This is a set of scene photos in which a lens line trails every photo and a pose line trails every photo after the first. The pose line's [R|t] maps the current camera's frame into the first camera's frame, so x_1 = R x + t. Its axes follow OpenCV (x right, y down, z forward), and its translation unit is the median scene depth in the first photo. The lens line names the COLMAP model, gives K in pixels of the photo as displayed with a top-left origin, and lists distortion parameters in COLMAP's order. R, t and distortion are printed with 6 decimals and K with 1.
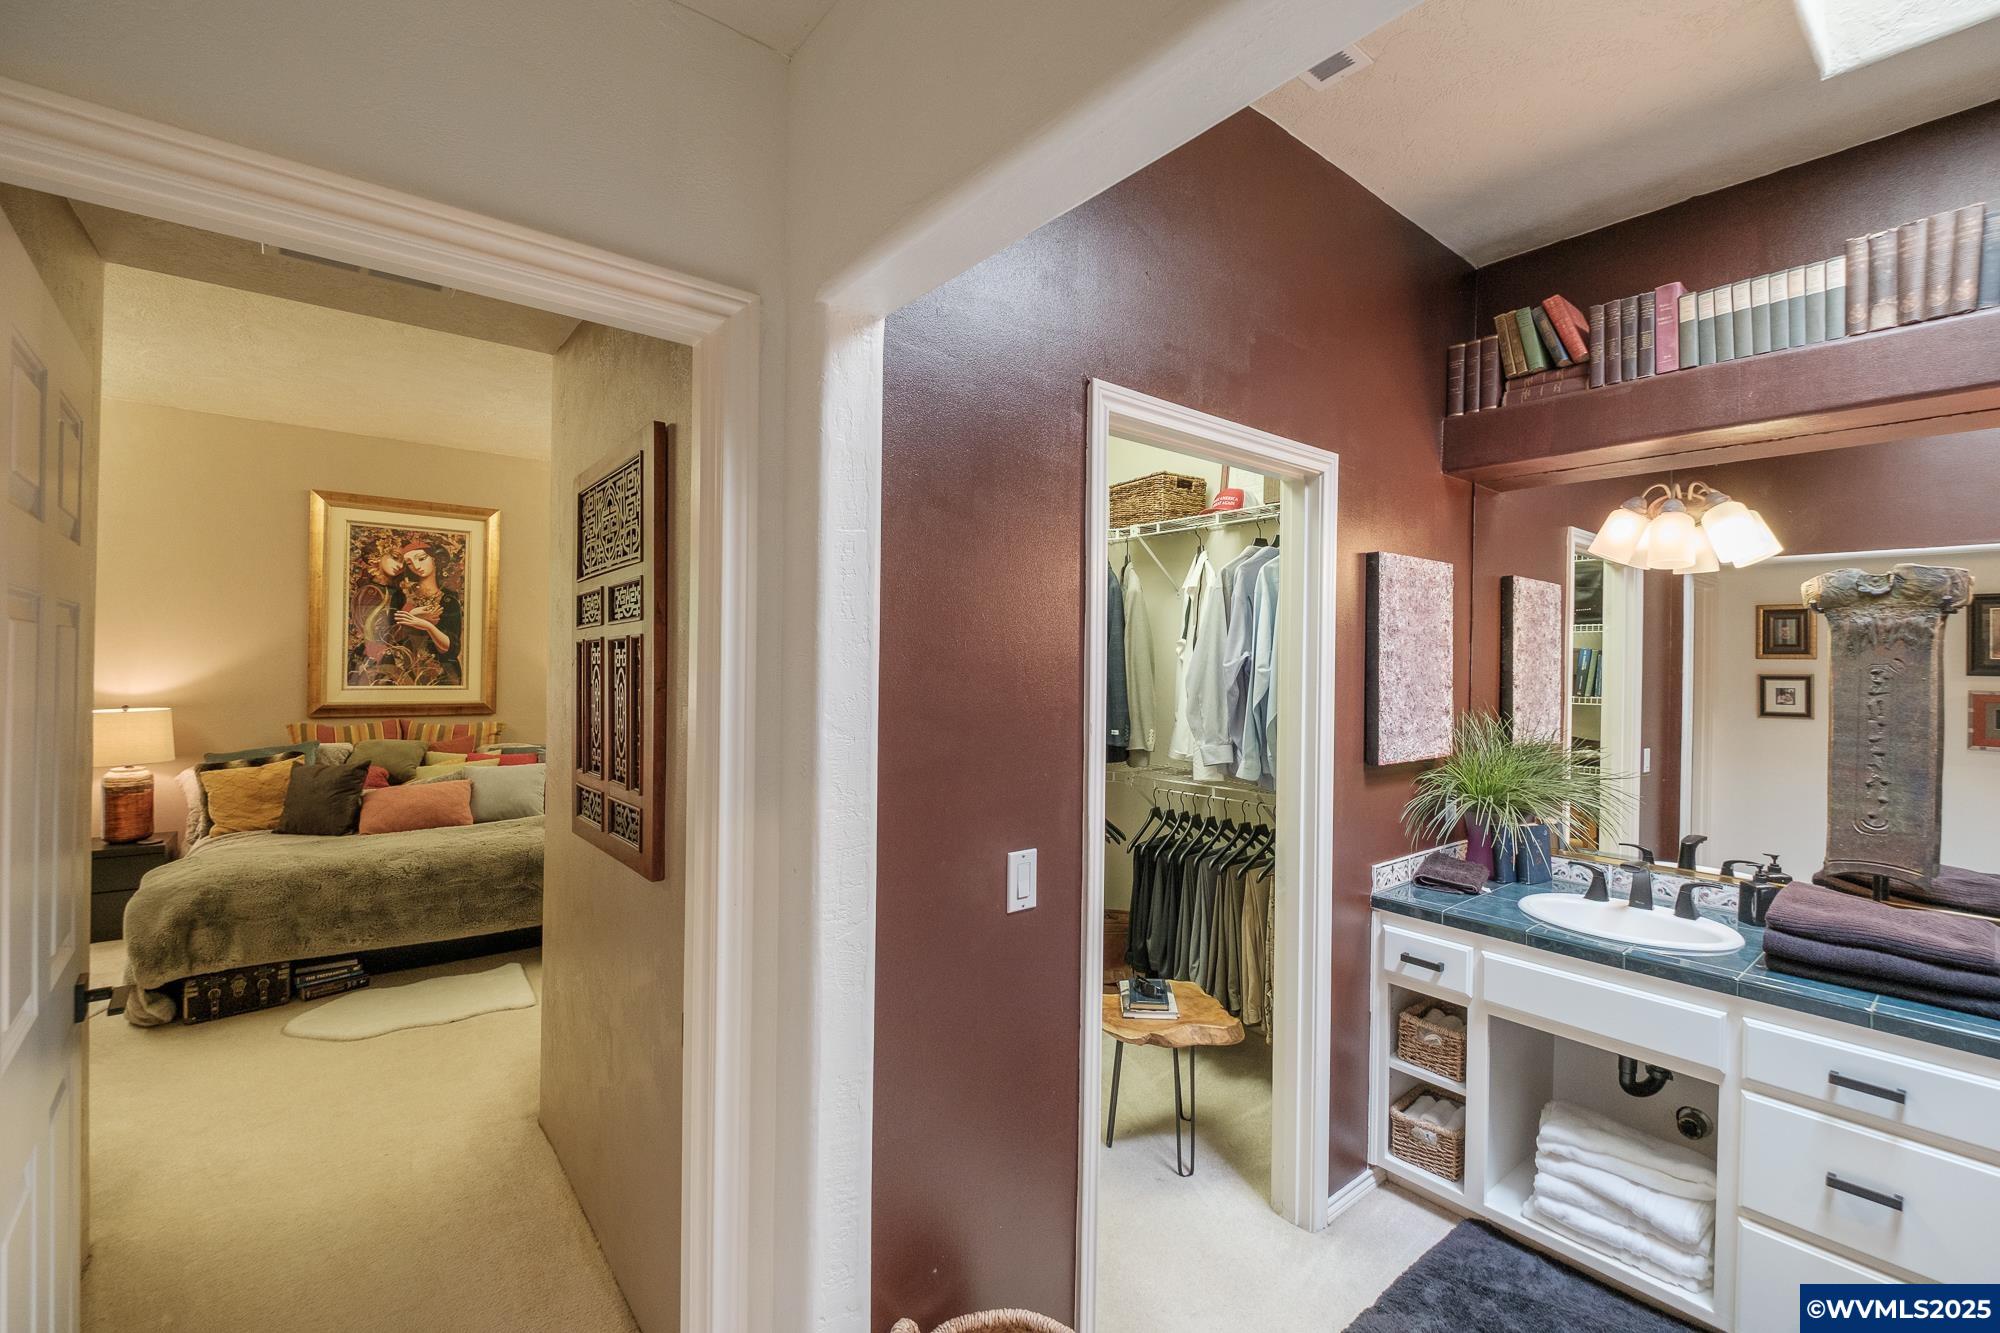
lens RADIAL K [[857.0, 0, 1006.8], [0, 857.0, 660.7], [0, 0, 1]] dist [0.001687, -0.005094]
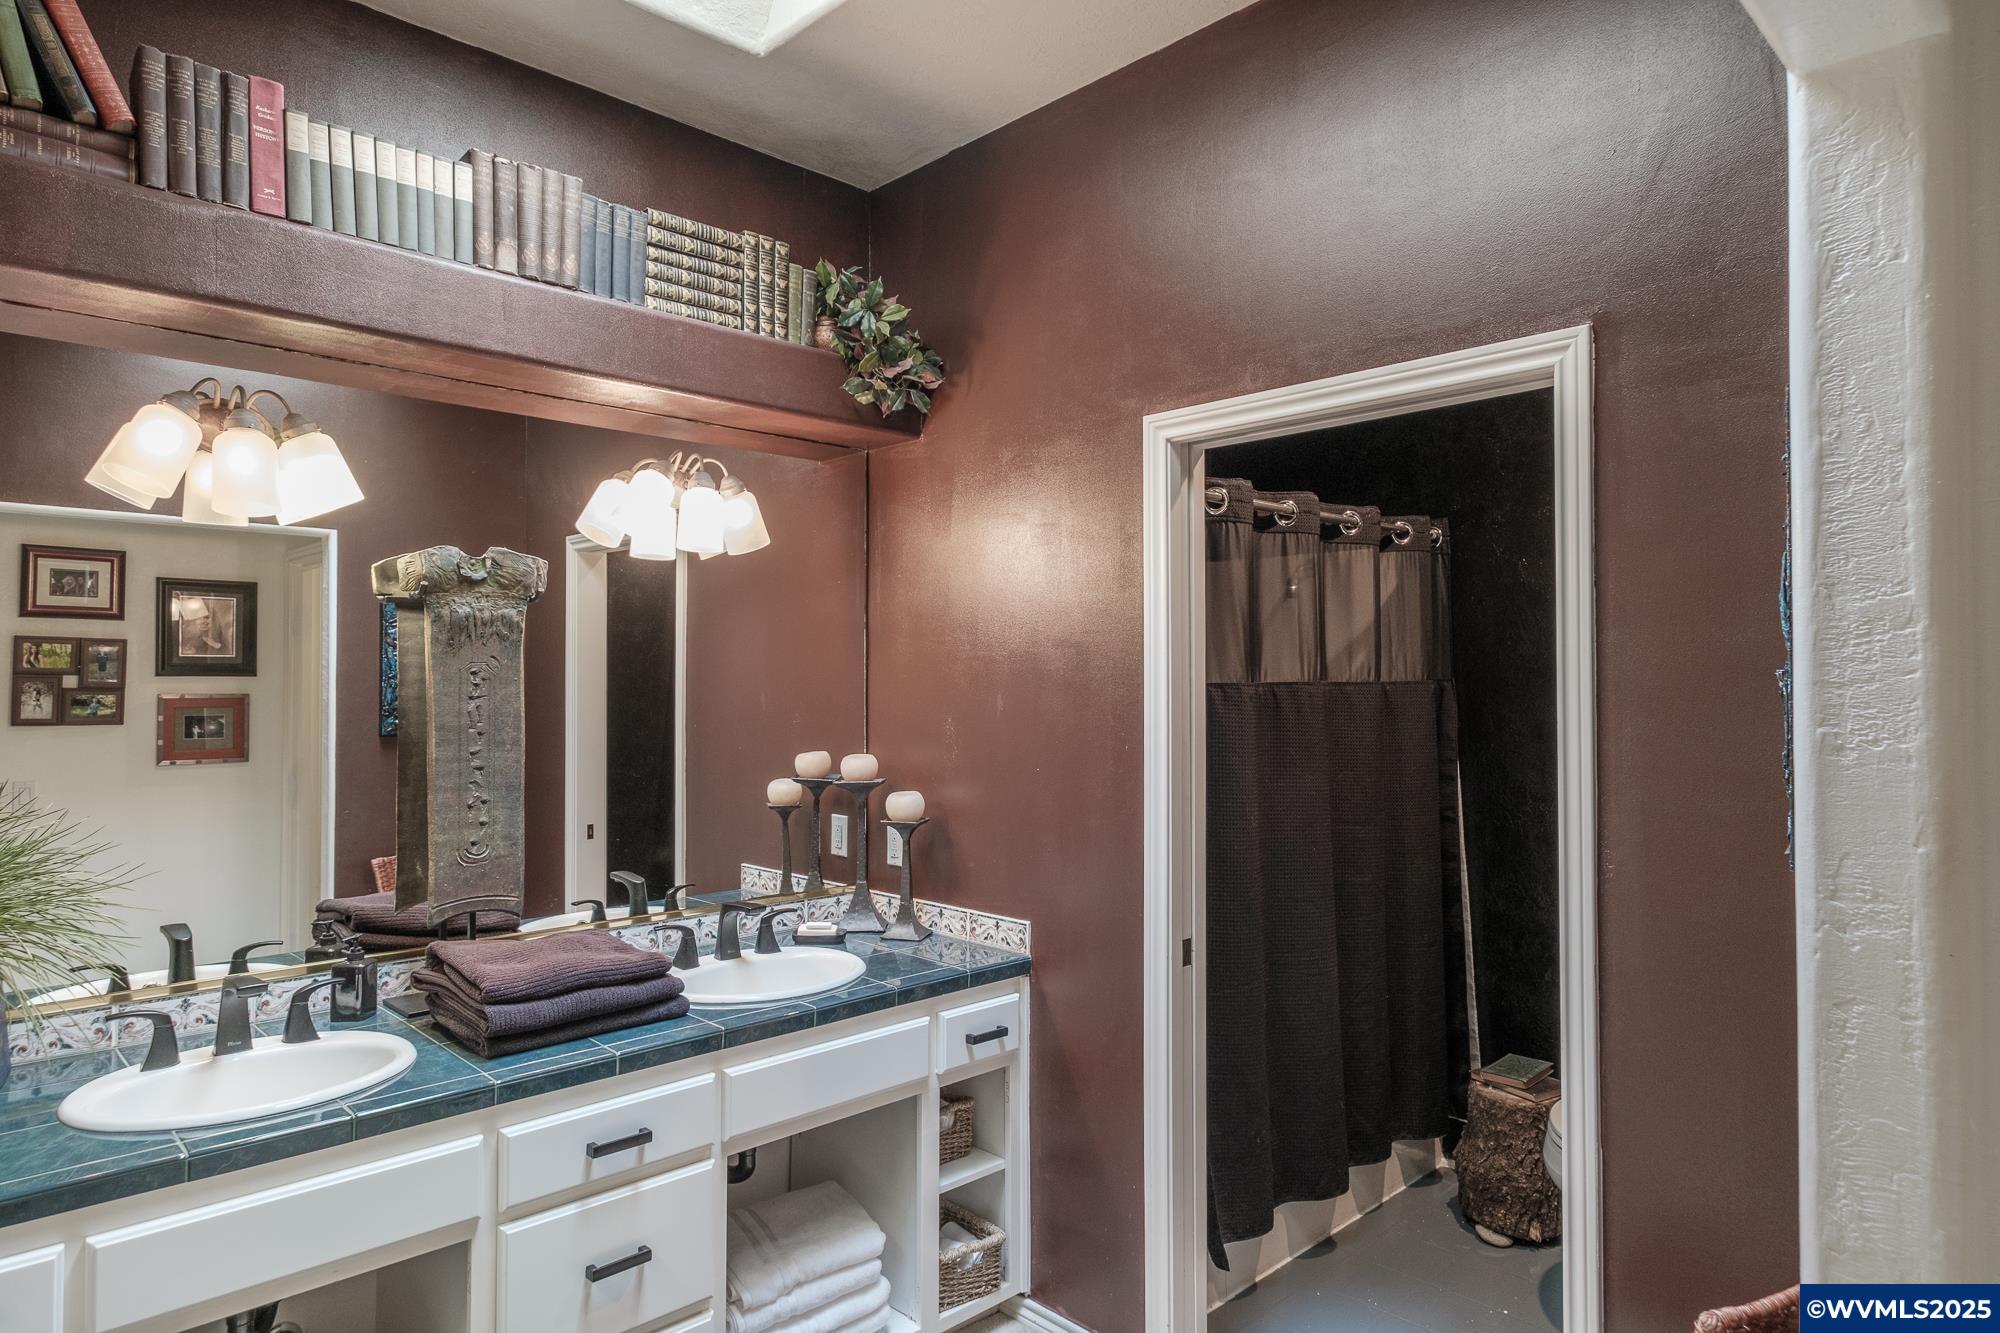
lens RADIAL K [[1179.8, 0, 1003.6], [0, 1179.8, 662.2], [0, 0, 1]] dist [0.001547, 0.000014]
pose [[-0.095569, -0.000078, 0.995423, -0.169604], [-0.002359, 0.999997, -0.000148, 0.002279], [-0.995420, -0.002363, -0.095569, 0.508400]]
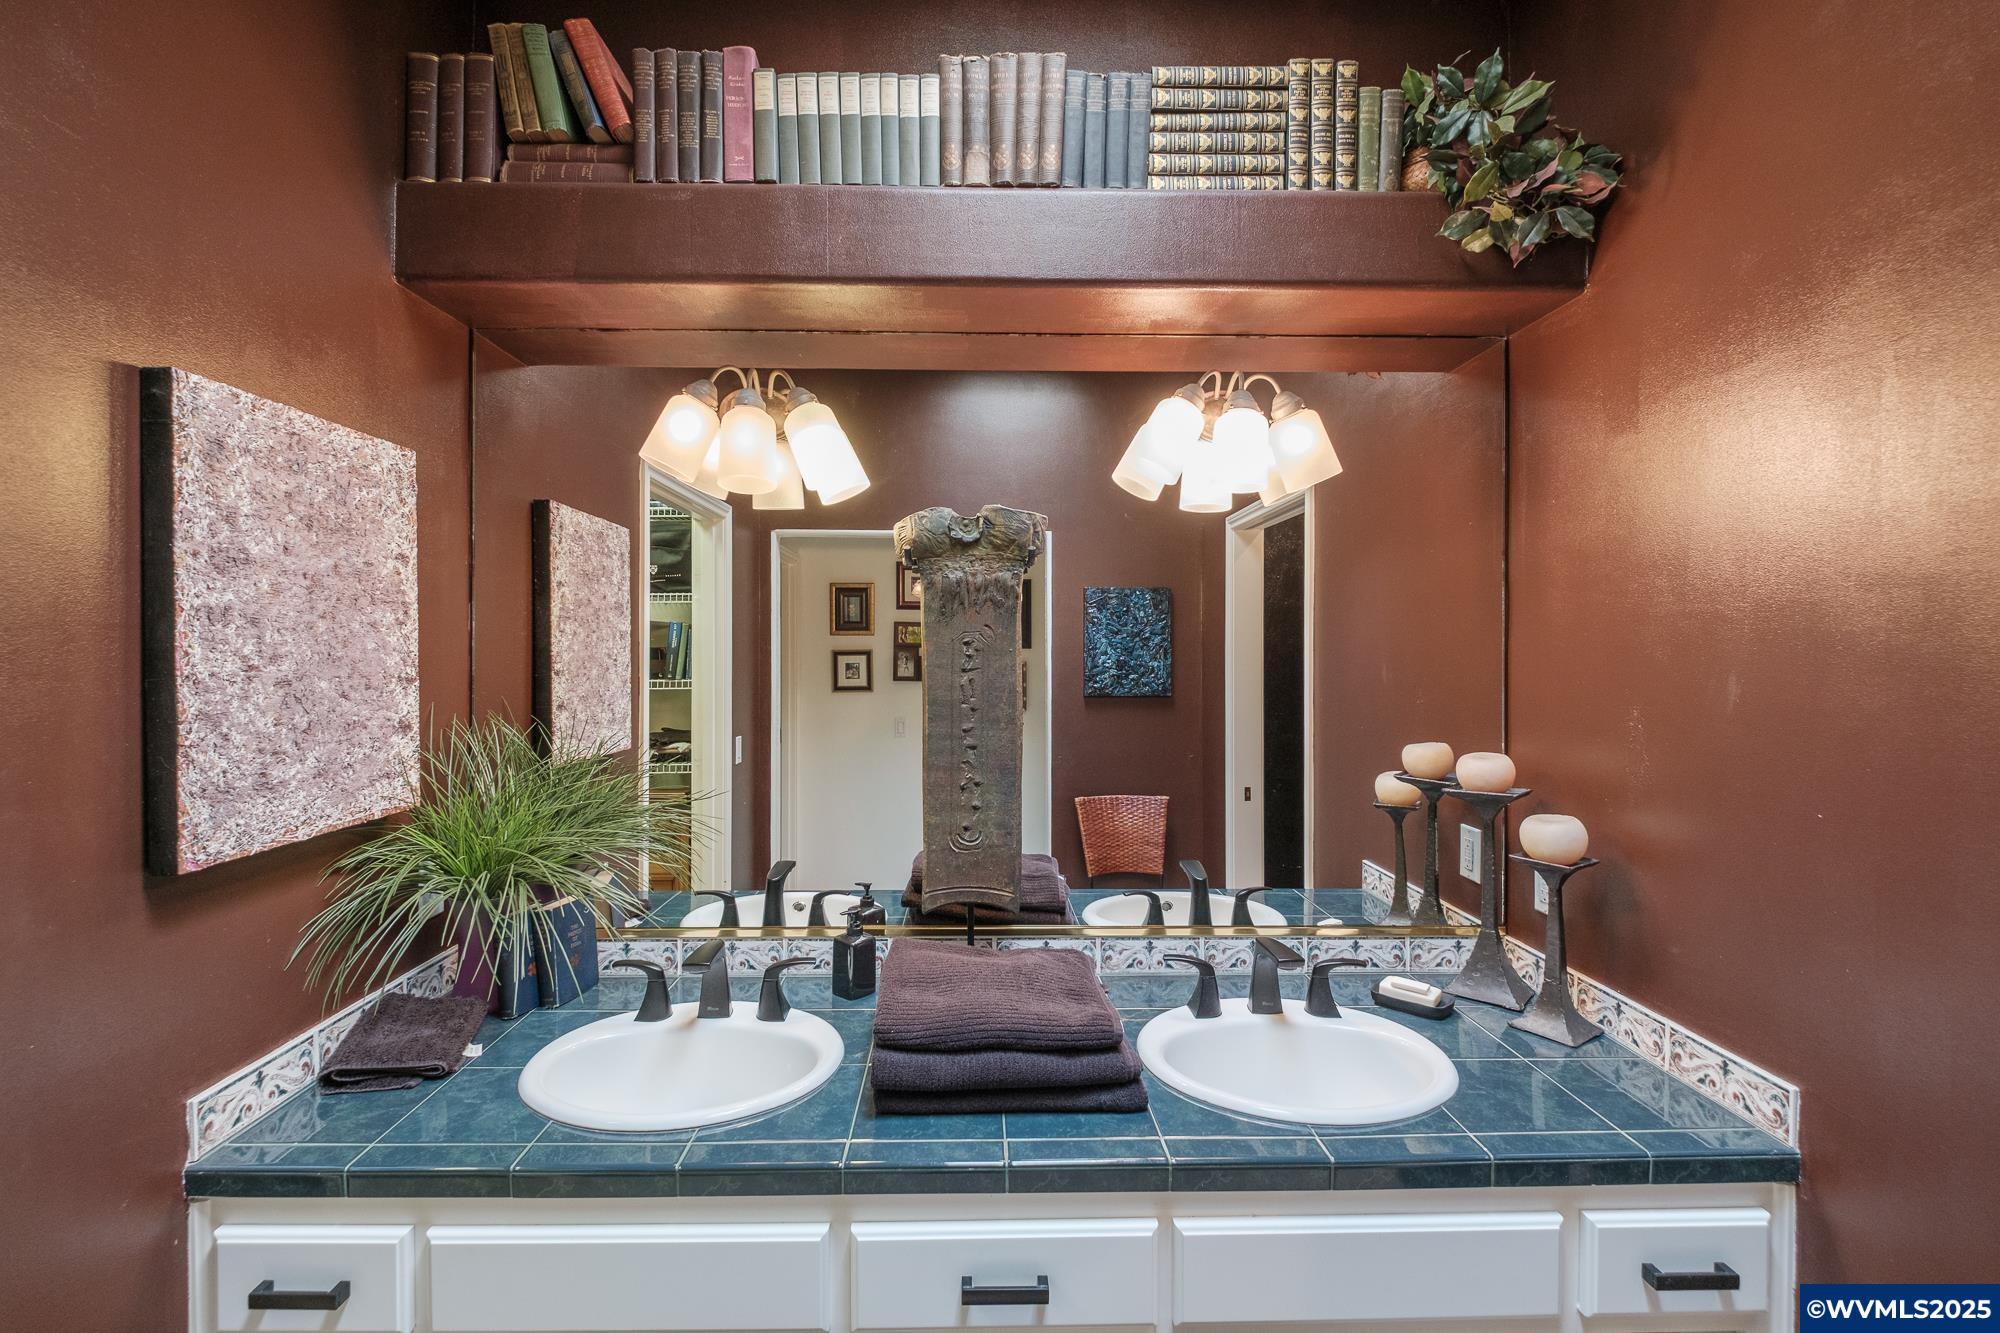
lens RADIAL K [[867.2, 0, 989.8], [0, 867.2, 653.2], [0, 0, 1]] dist [0.003348, -0.006372]
pose [[0.613011, -0.017266, 0.789886, 0.350304], [0.008151, 0.999846, 0.015530, 0.009715], [-0.790033, -0.003081, 0.613057, 0.430690]]
